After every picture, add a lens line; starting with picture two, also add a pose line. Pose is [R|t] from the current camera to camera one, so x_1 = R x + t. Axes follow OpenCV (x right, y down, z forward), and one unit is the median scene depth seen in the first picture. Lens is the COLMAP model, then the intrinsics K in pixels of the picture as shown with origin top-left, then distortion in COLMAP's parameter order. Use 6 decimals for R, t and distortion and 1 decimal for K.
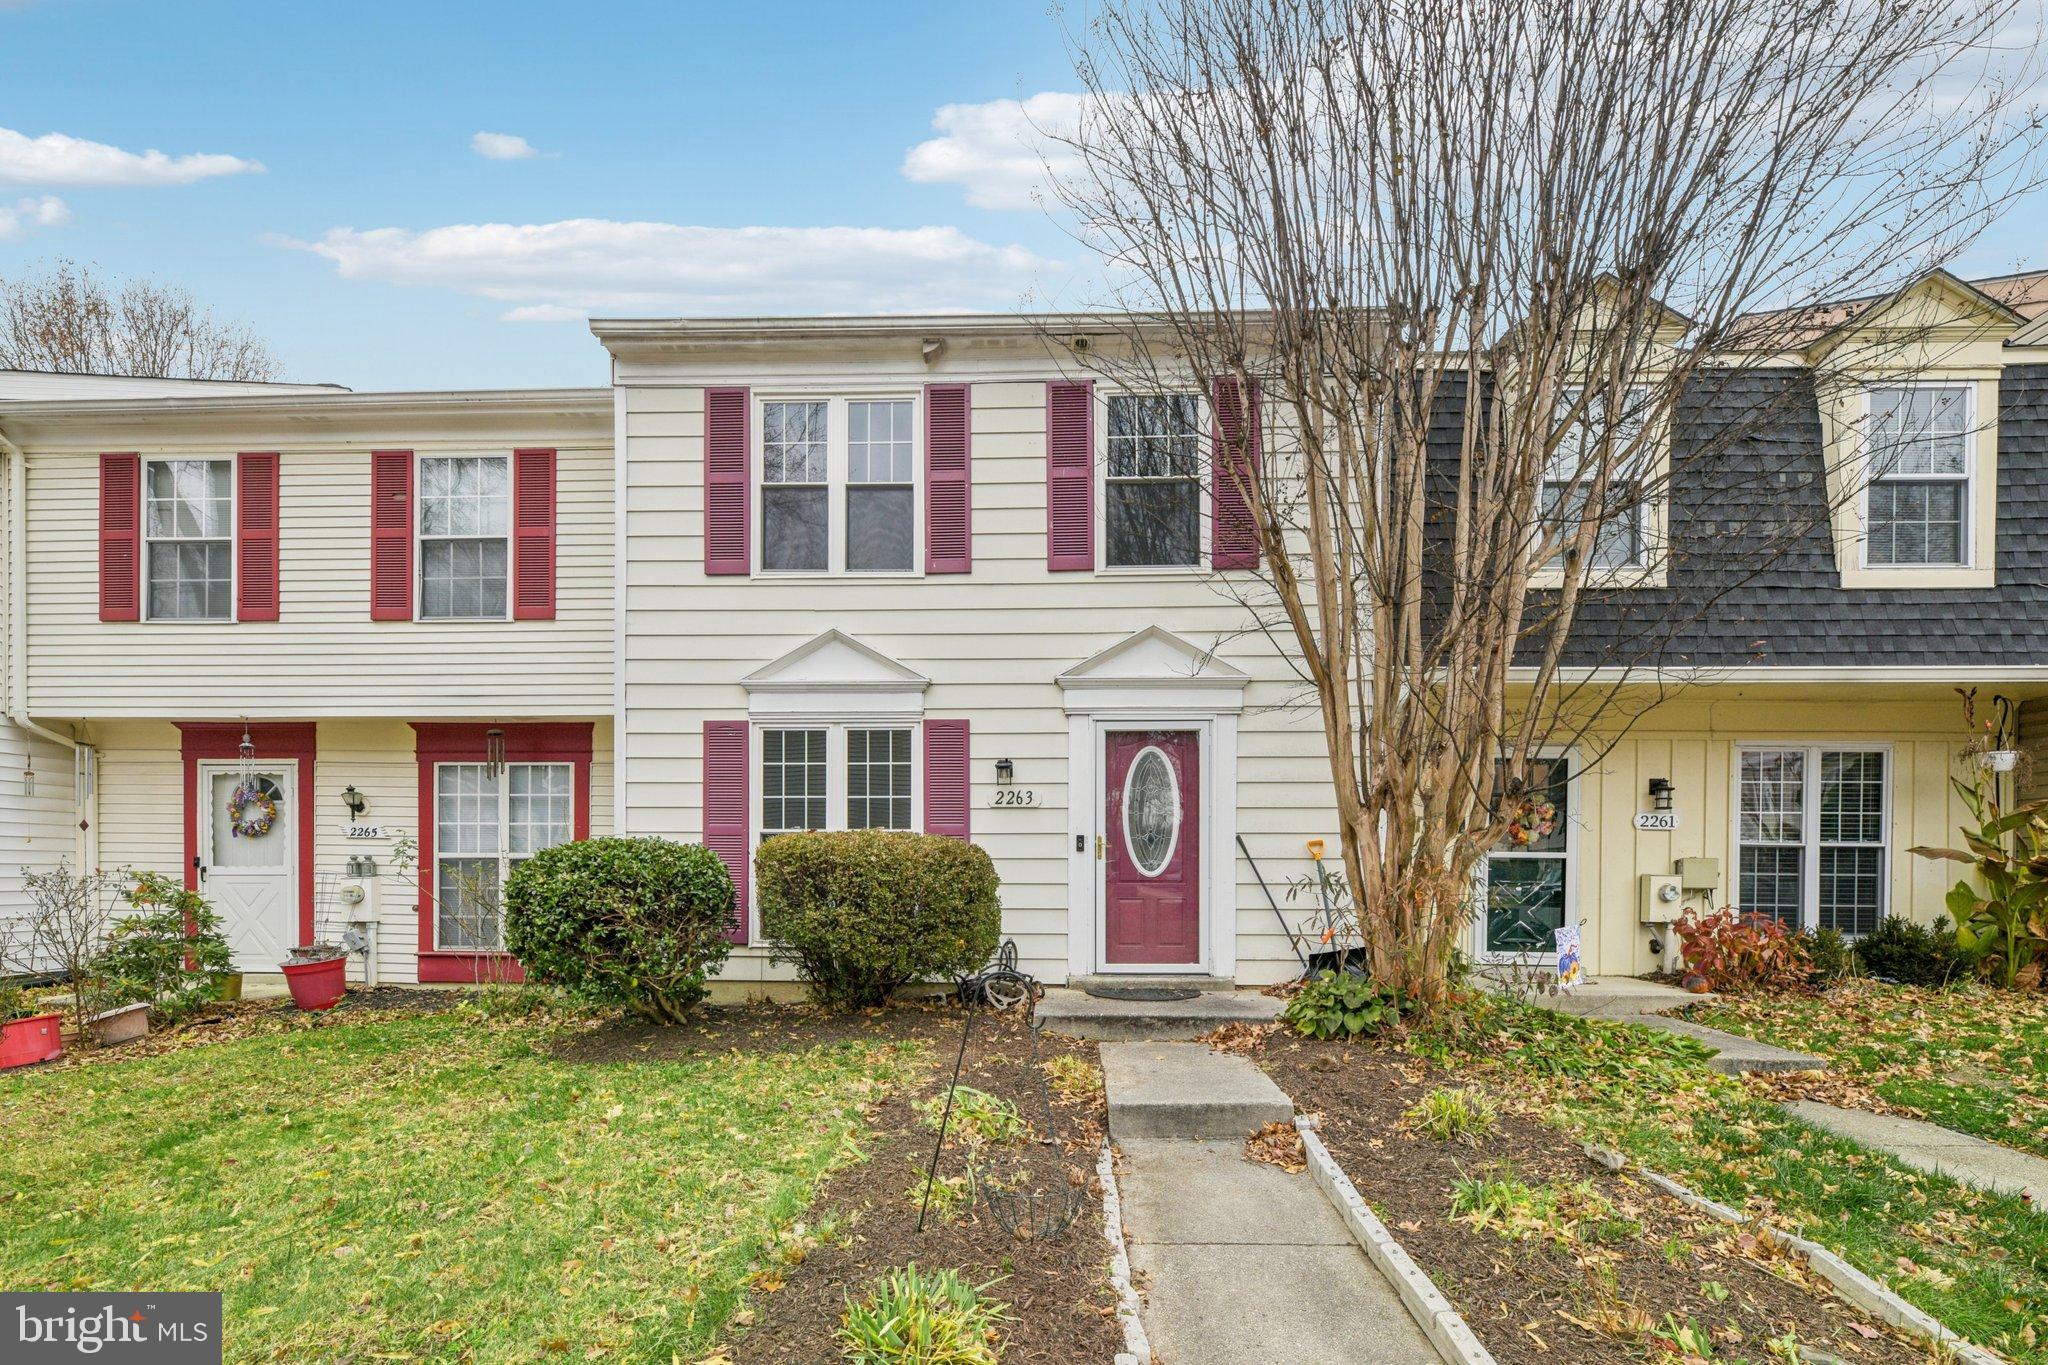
lens RADIAL K [[866.2, 0, 1025.0], [0, 866.2, 700.8], [0, 0, 1]] dist [-0.000250, -0.000031]
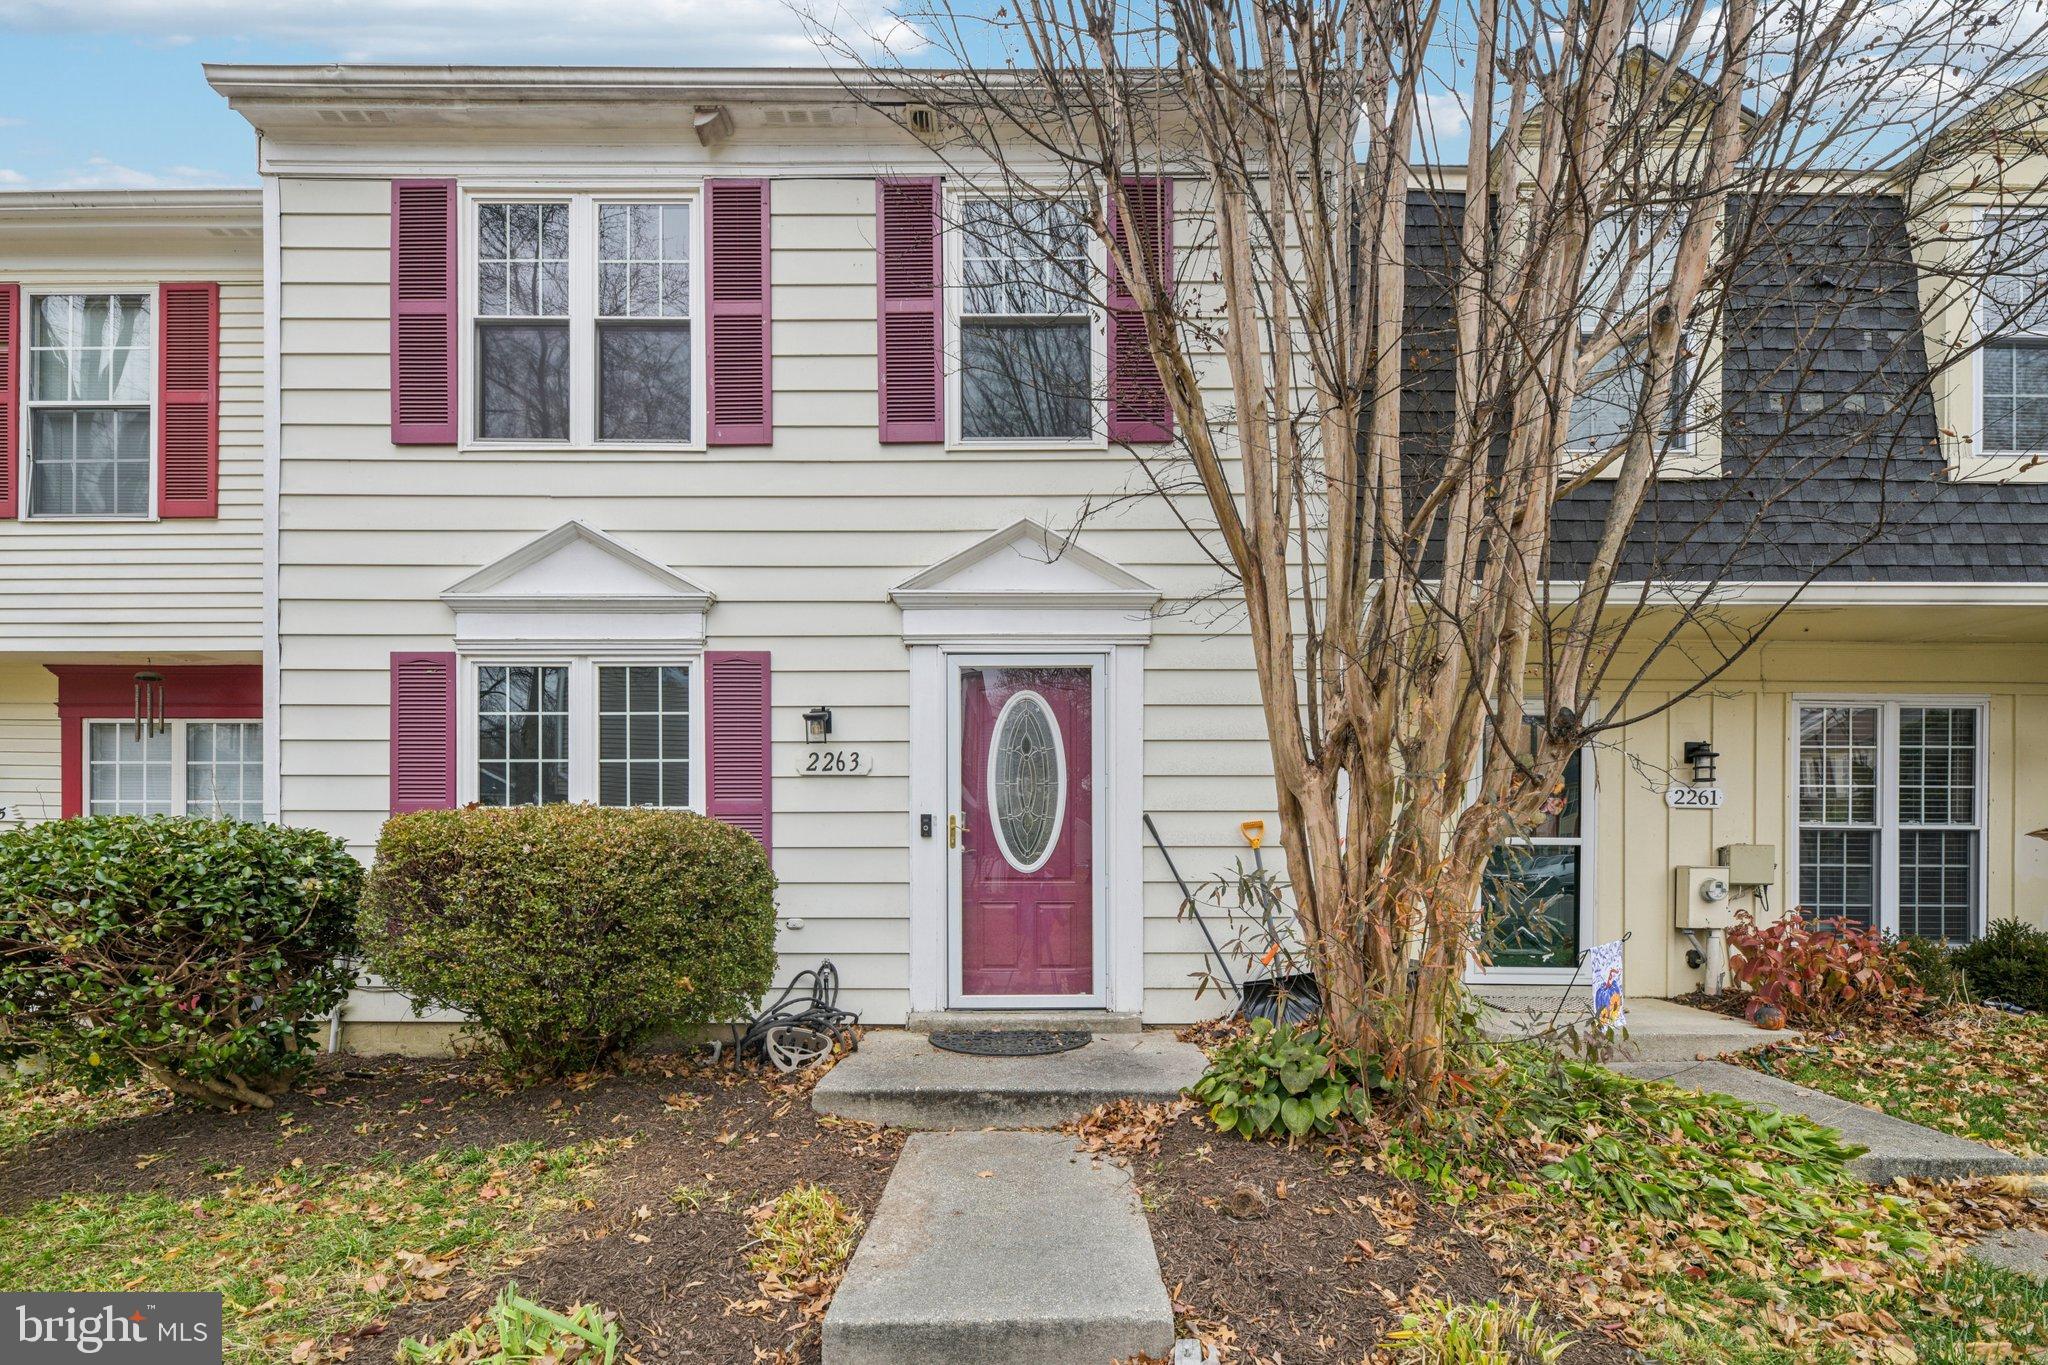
lens RADIAL K [[865.3, 0, 1020.2], [0, 865.3, 667.7], [0, 0, 1]] dist [-0.000298, -0.000280]
pose [[0.999586, 0.003615, 0.028535, 0.122677], [-0.002941, 0.999717, -0.023621, 0.051515], [-0.028612, 0.023528, 0.999314, 0.286748]]
